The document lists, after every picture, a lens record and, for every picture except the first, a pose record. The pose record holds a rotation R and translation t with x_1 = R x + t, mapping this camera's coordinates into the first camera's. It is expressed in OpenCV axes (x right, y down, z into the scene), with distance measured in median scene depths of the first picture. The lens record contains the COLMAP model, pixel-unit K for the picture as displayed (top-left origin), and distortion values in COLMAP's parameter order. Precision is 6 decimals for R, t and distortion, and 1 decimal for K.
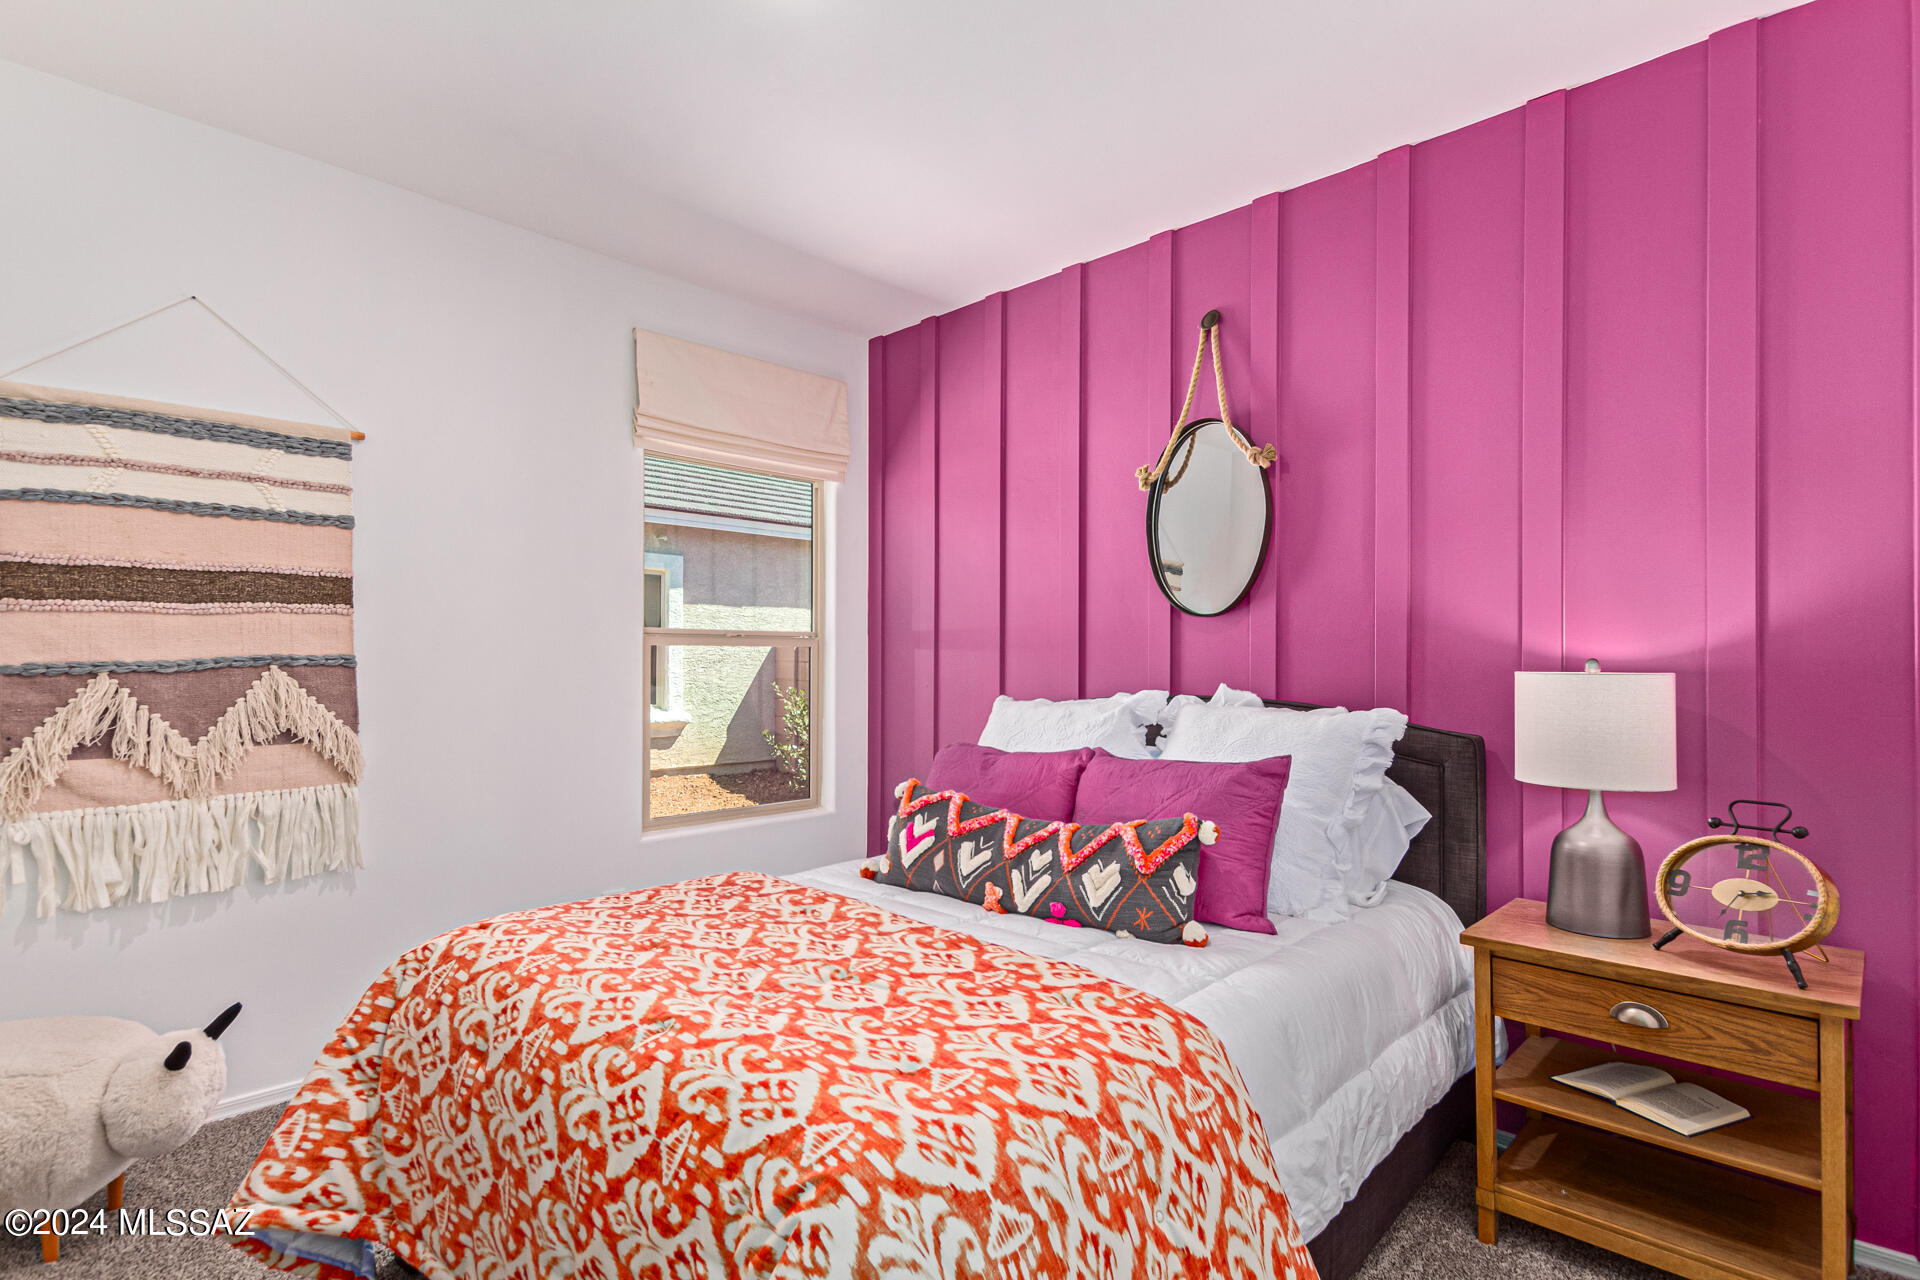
lens RADIAL K [[939.1, 0, 960.0], [0, 939.1, 640.0], [0, 0, 1]] dist [0.015135, -0.006305]
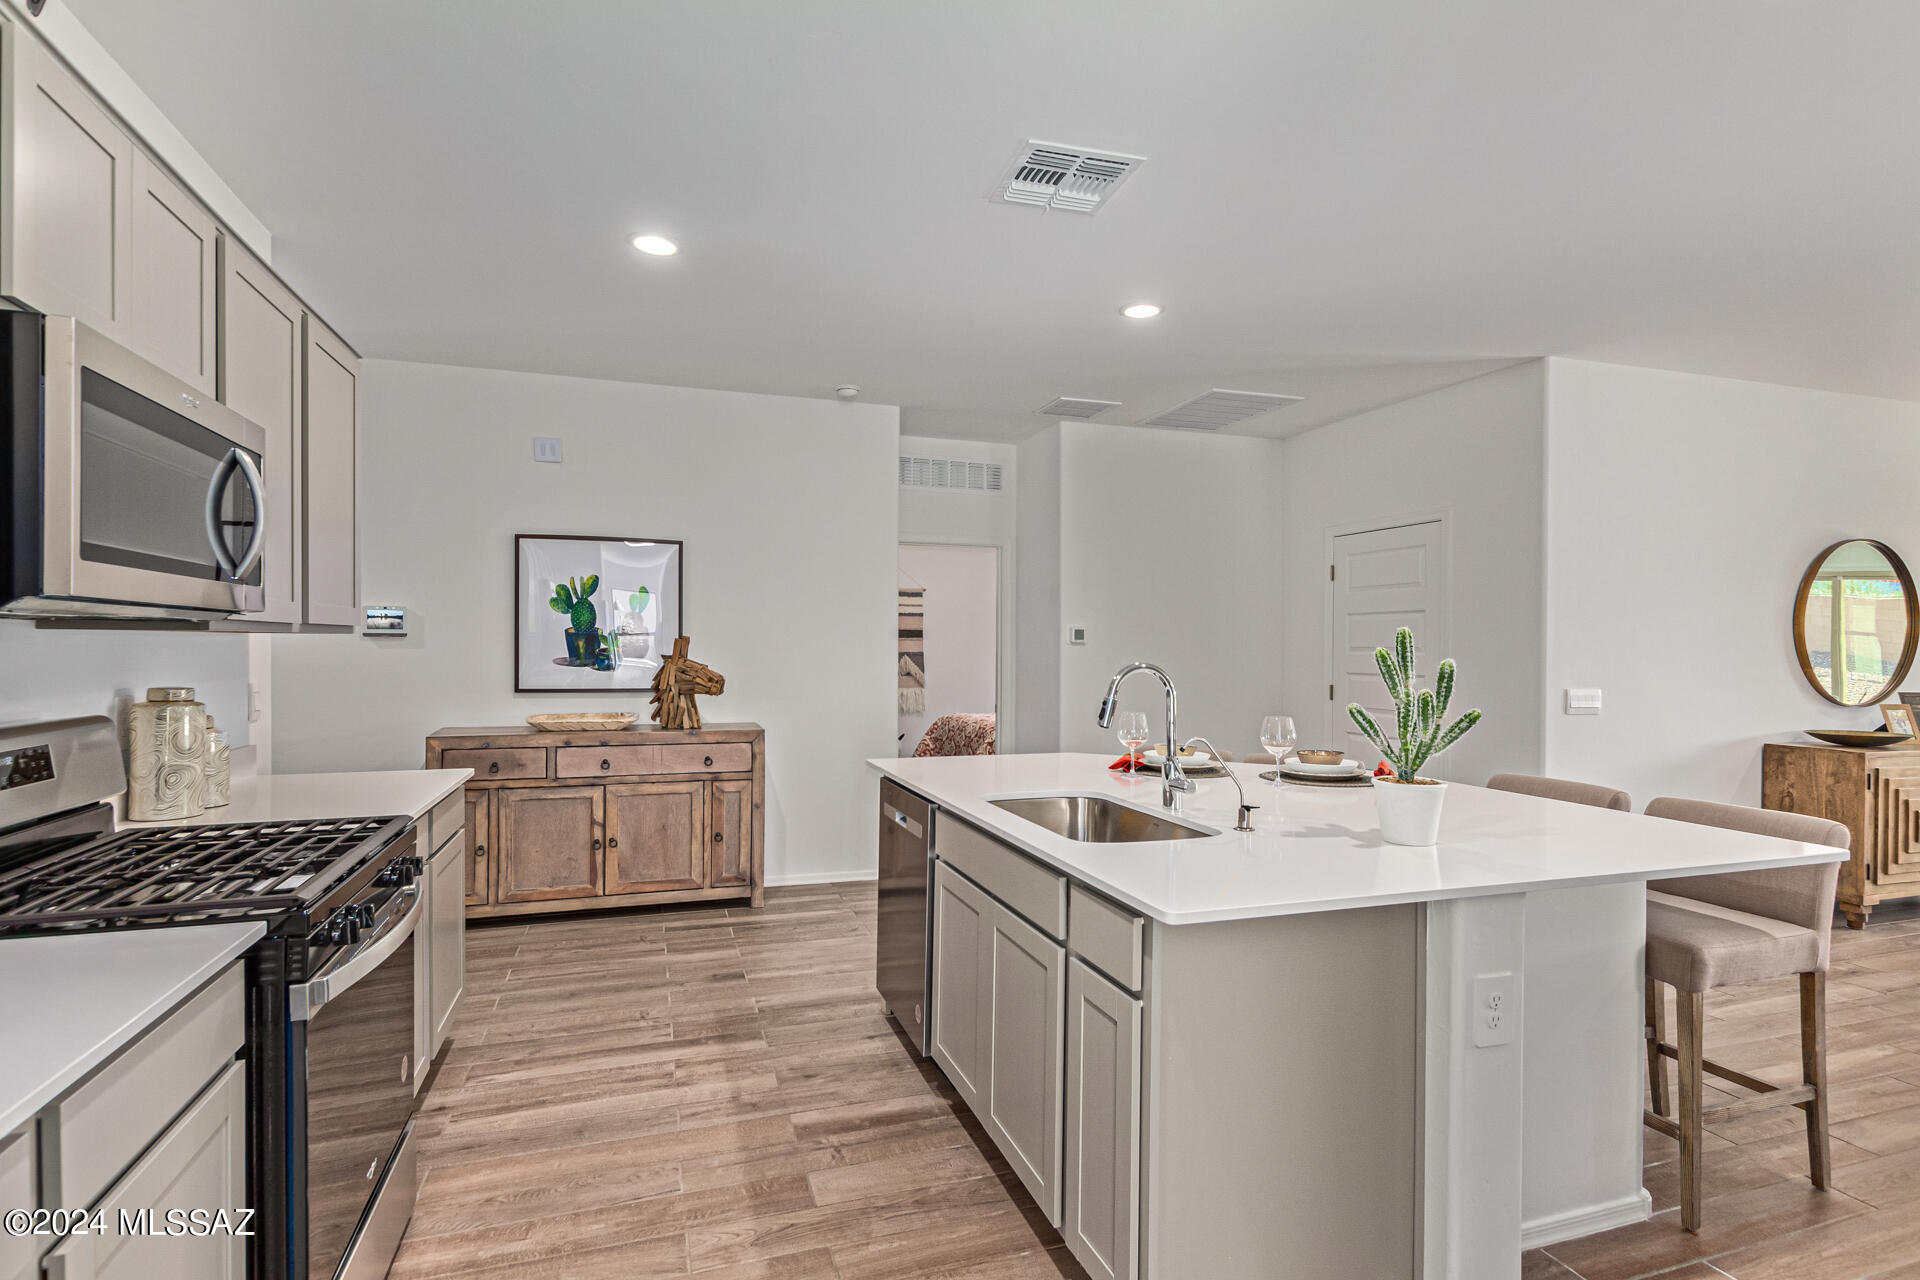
lens RADIAL K [[939.1, 0, 960.3], [0, 939.1, 647.5], [0, 0, 1]] dist [0.015135, -0.006305]
pose [[0.892343, 0.005603, -0.451323, 1.093943], [-0.006042, 0.999982, 0.000467, -0.003289], [0.451317, 0.002310, 0.892361, -2.124324]]
